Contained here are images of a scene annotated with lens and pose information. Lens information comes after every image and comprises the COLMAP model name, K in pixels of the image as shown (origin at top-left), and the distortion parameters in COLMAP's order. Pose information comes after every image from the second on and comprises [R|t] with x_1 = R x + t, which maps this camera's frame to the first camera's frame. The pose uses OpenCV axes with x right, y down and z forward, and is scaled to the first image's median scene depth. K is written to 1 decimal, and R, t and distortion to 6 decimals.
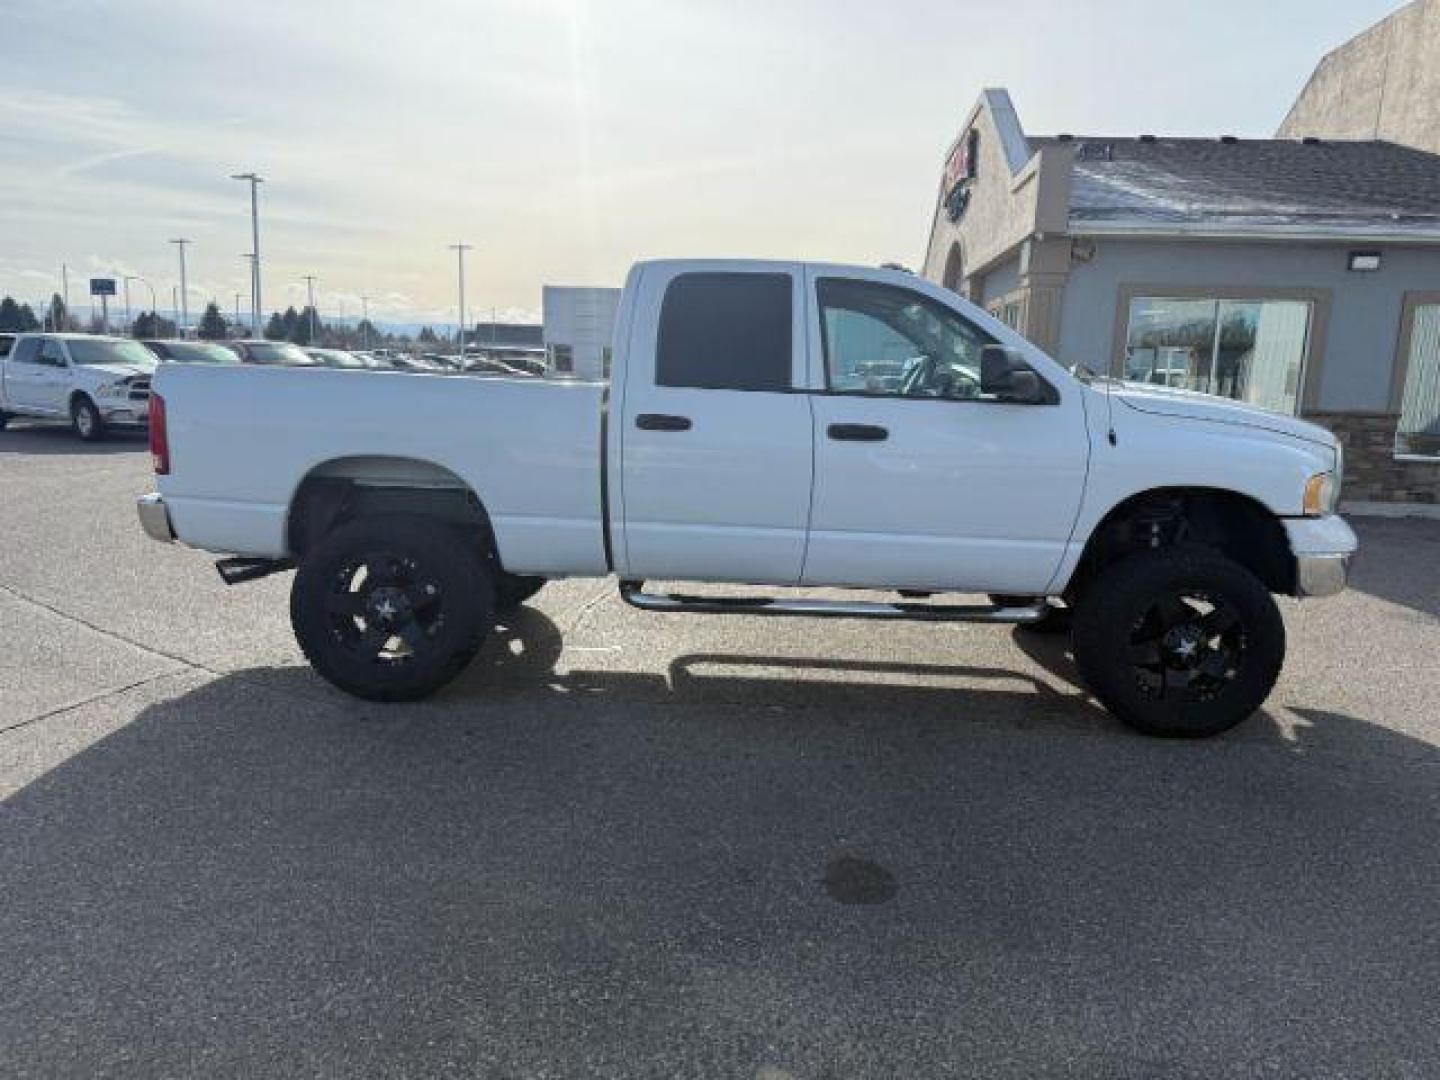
lens RADIAL K [[1031.1, 0, 711.5], [0, 1031.1, 537.4], [0, 0, 1]] dist [0.035385, -0.051947]
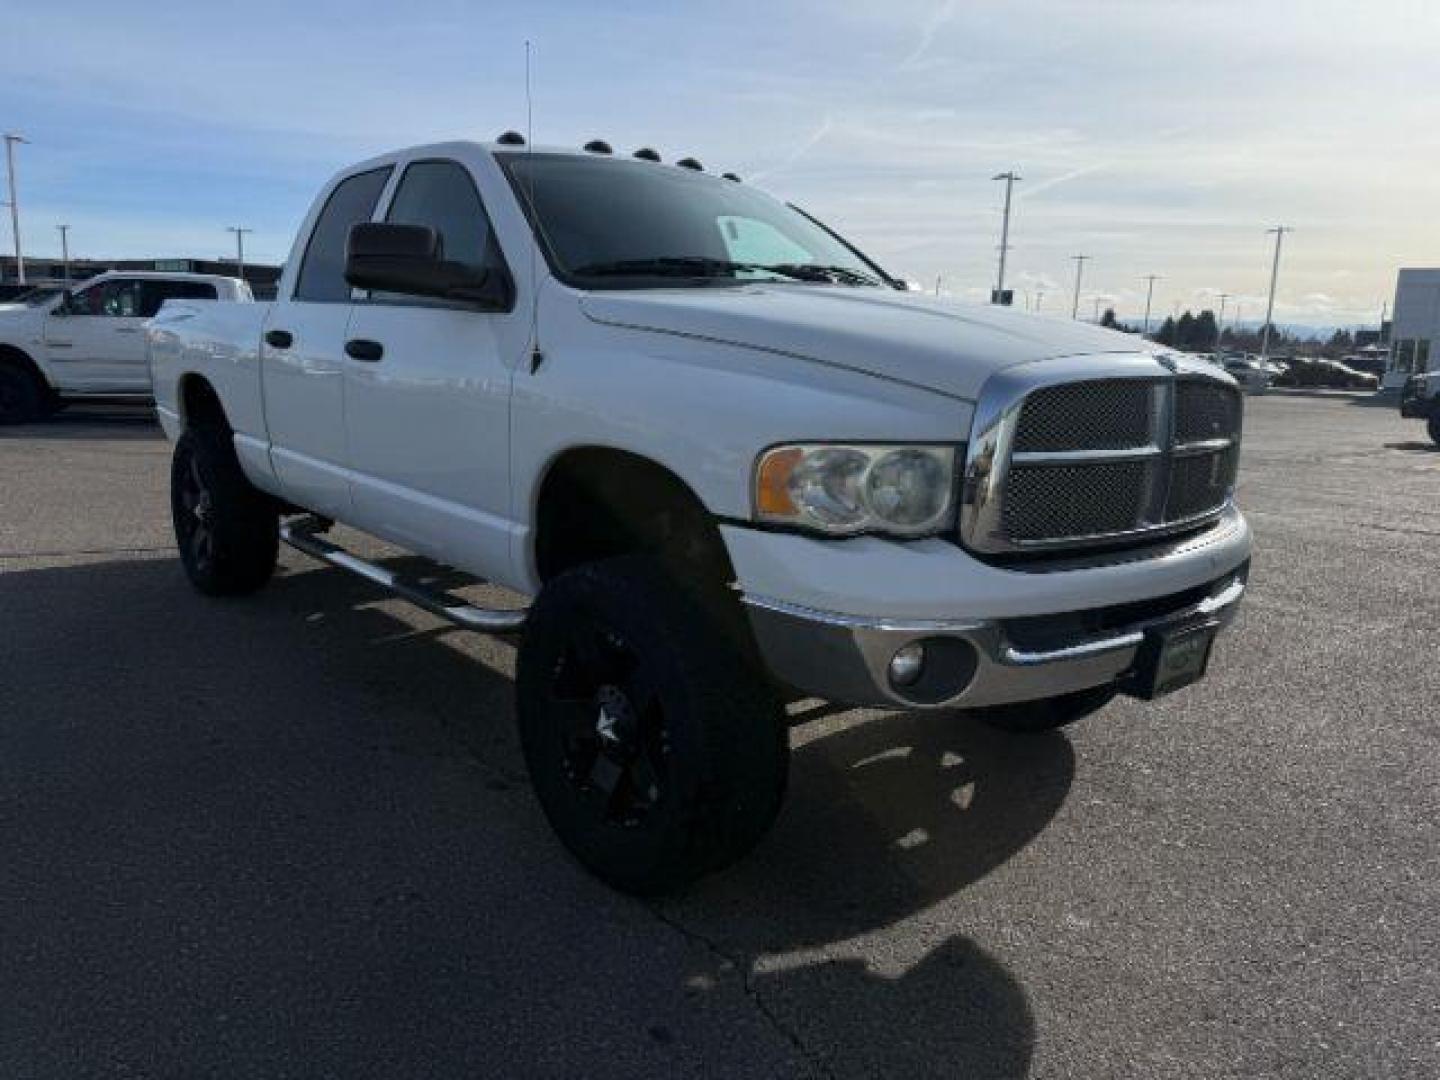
lens RADIAL K [[1031.1, 0, 711.5], [0, 1031.1, 537.4], [0, 0, 1]] dist [0.035385, -0.051947]
pose [[0.677440, 0.128317, -0.724300, 0.790461], [-0.133801, 0.989736, 0.050197, -0.030832], [0.723307, 0.062906, 0.687656, 0.559928]]
